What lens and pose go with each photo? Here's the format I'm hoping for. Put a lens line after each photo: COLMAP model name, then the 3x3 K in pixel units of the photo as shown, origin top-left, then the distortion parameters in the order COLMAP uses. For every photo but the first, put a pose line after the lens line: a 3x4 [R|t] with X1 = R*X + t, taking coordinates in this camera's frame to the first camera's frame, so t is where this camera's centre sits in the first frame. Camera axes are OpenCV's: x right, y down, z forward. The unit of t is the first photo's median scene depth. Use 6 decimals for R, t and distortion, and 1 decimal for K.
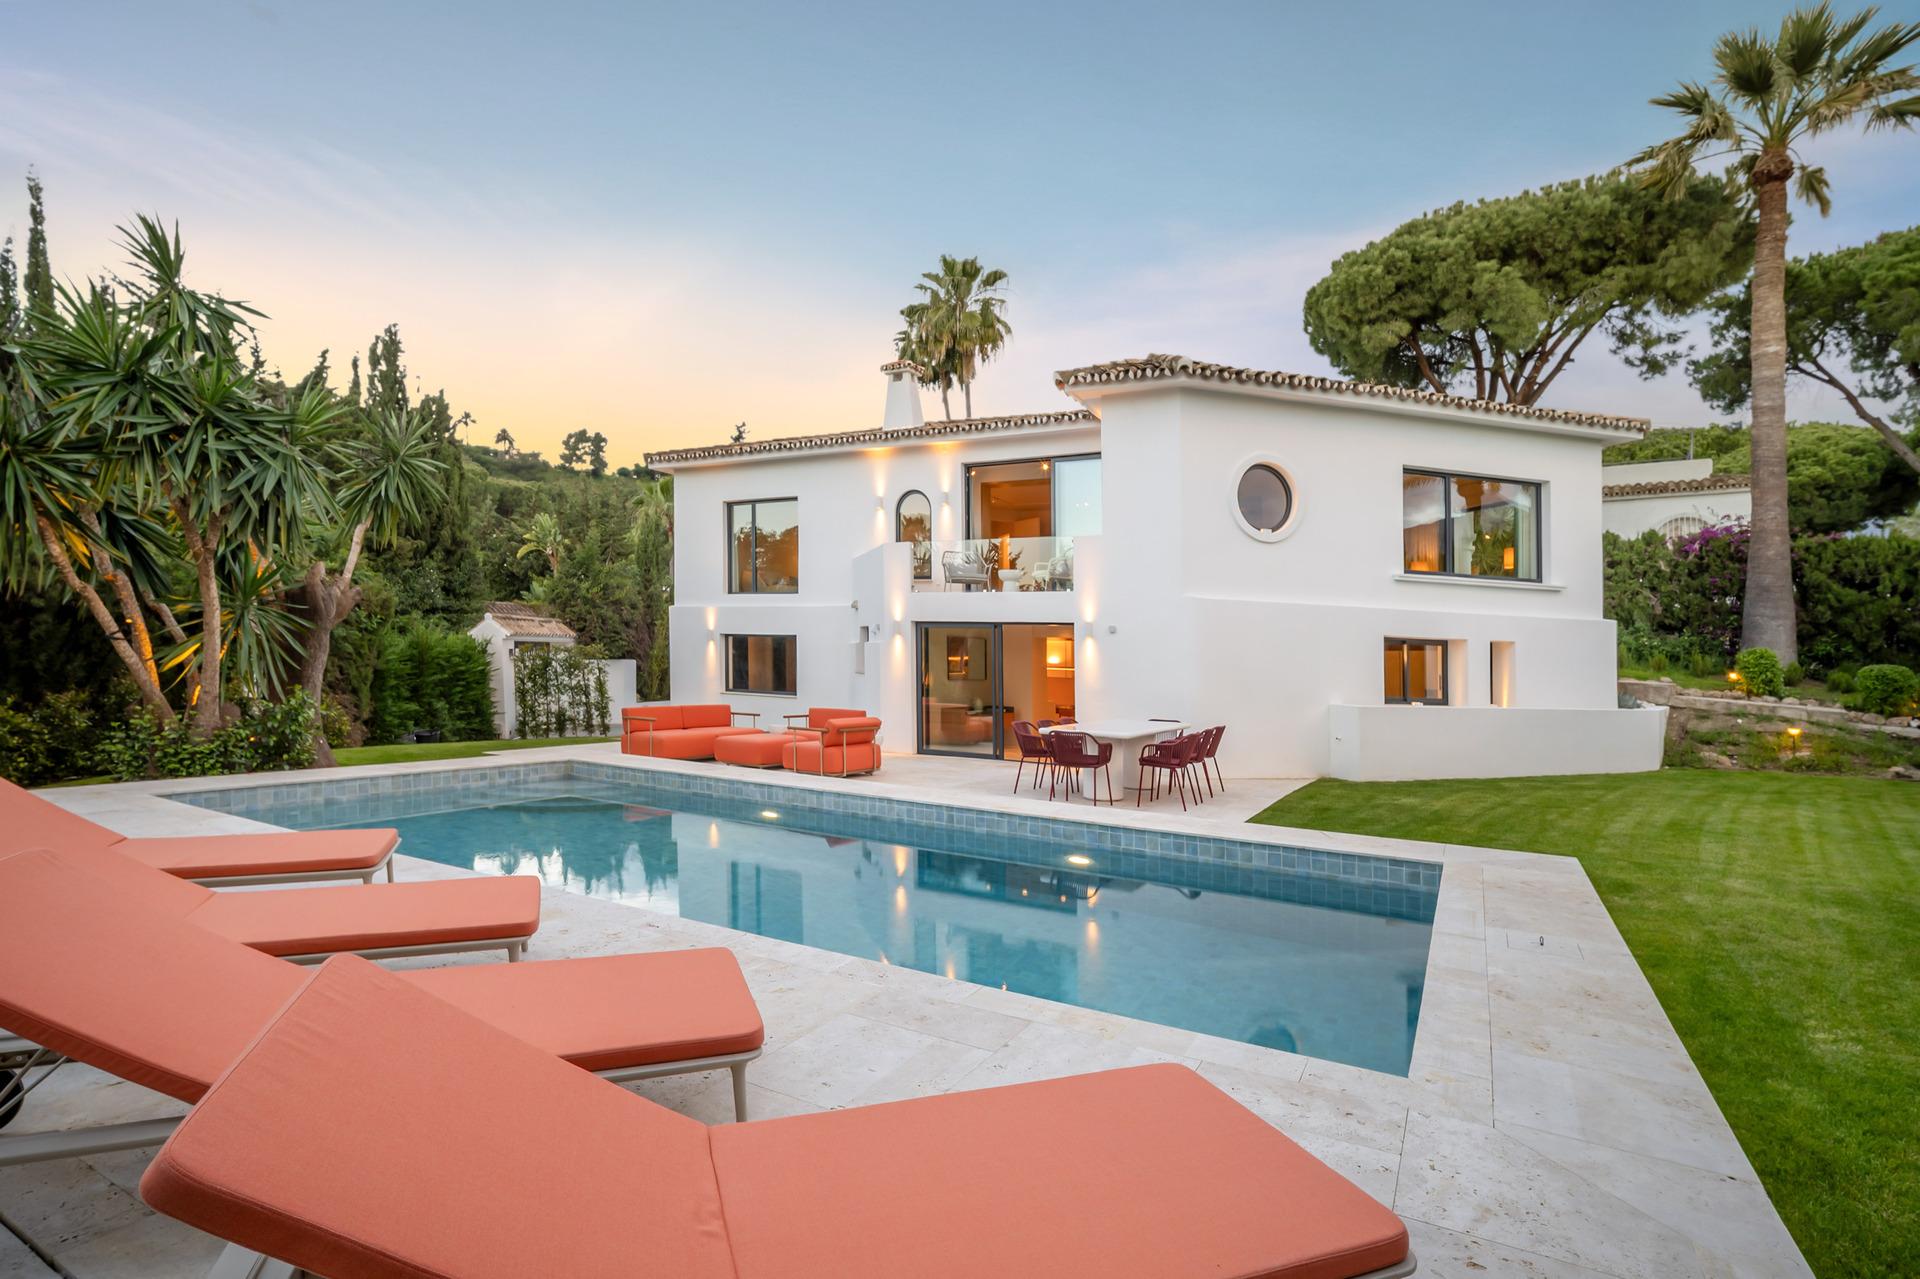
lens RADIAL K [[934.9, 0, 959.8], [0, 934.9, 679.9], [0, 0, 1]] dist [-0.021719, 0.004706]
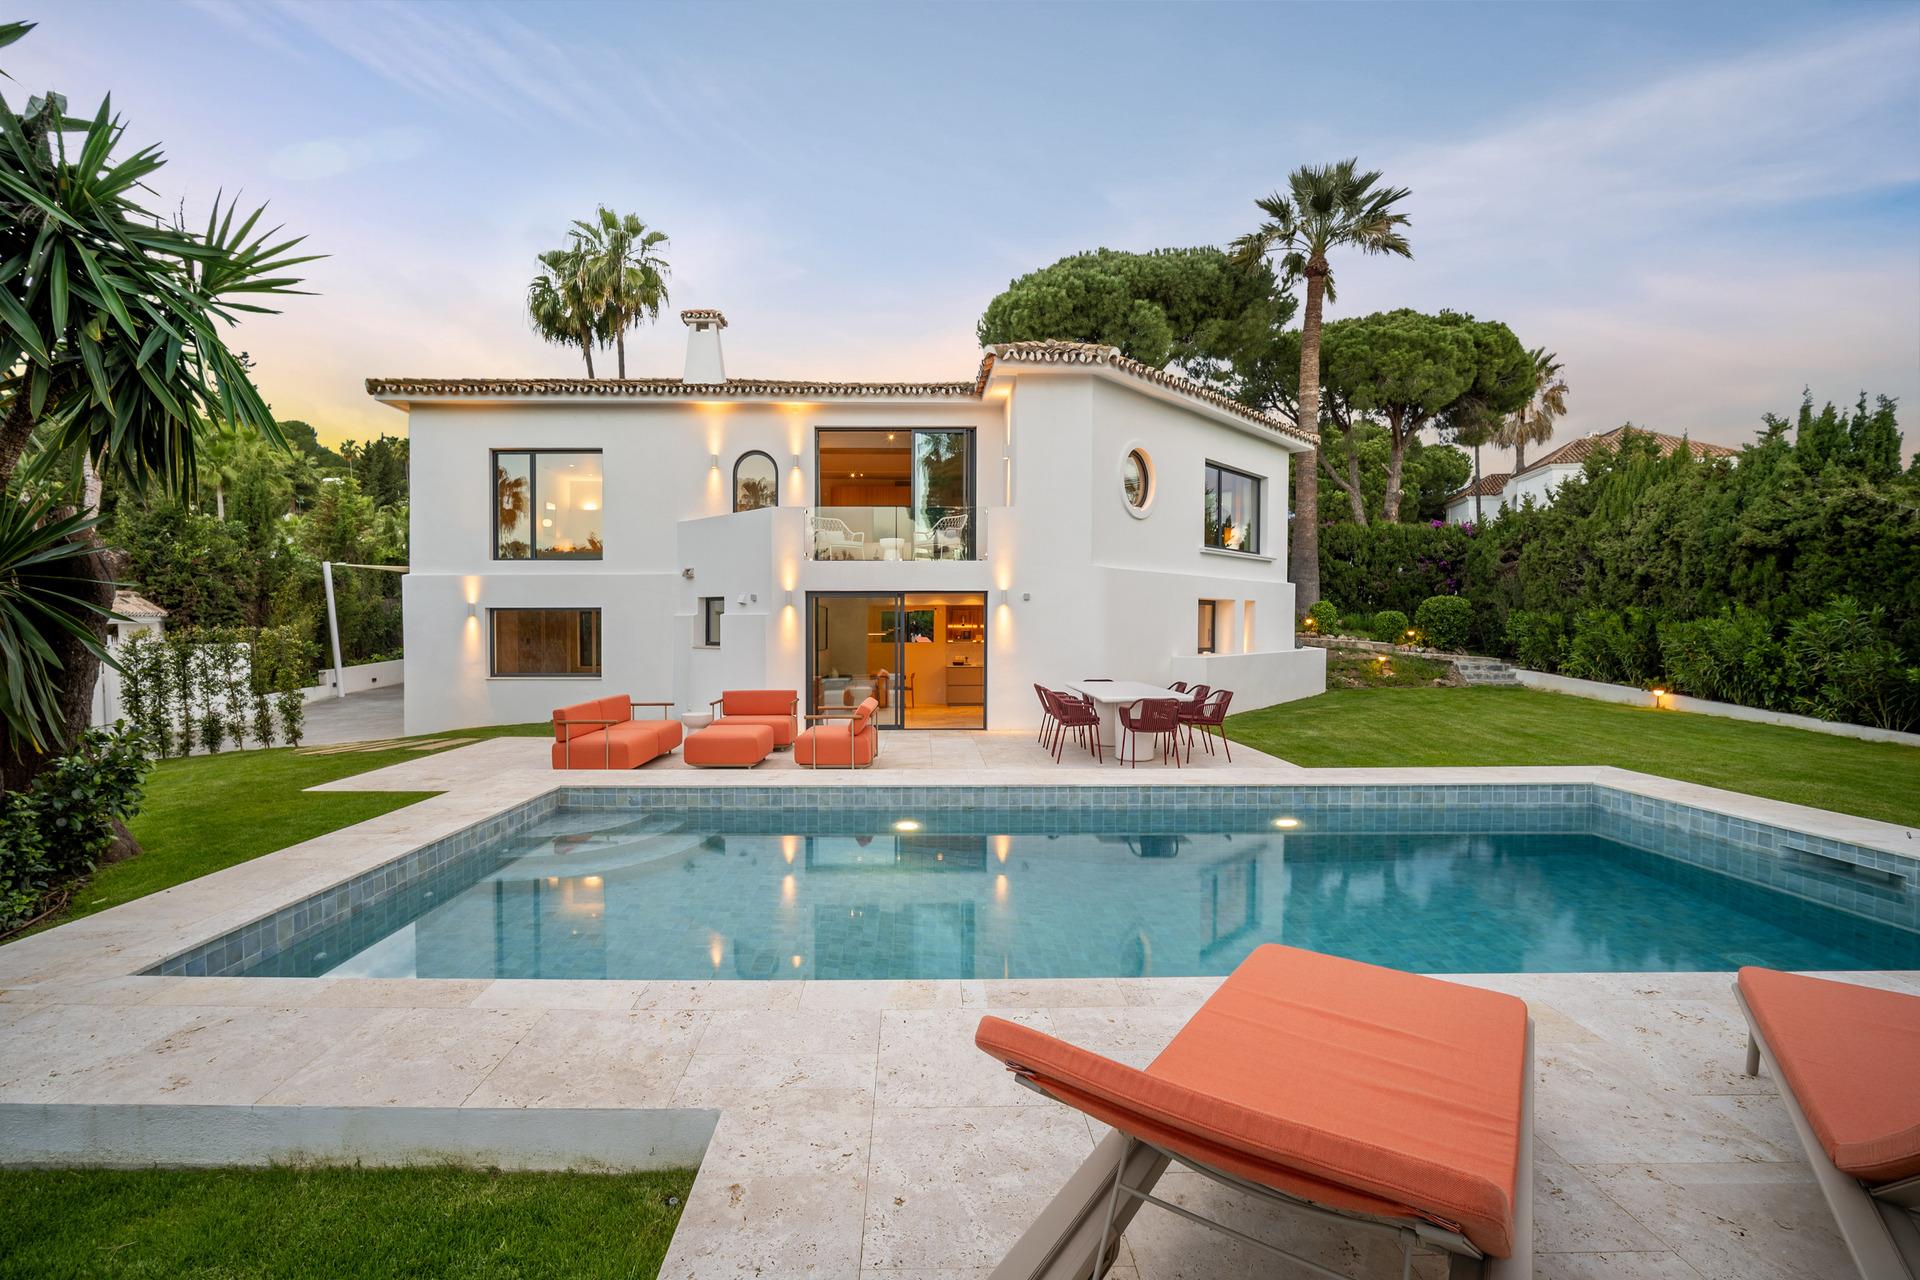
lens RADIAL K [[838.5, 0, 925.0], [0, 838.5, 639.1], [0, 0, 1]] dist [-0.017754, -0.000024]
pose [[0.868806, -0.040907, 0.493461, -0.318824], [0.039219, 0.999136, 0.013776, -0.018823], [-0.493598, 0.007385, 0.869659, 0.184102]]
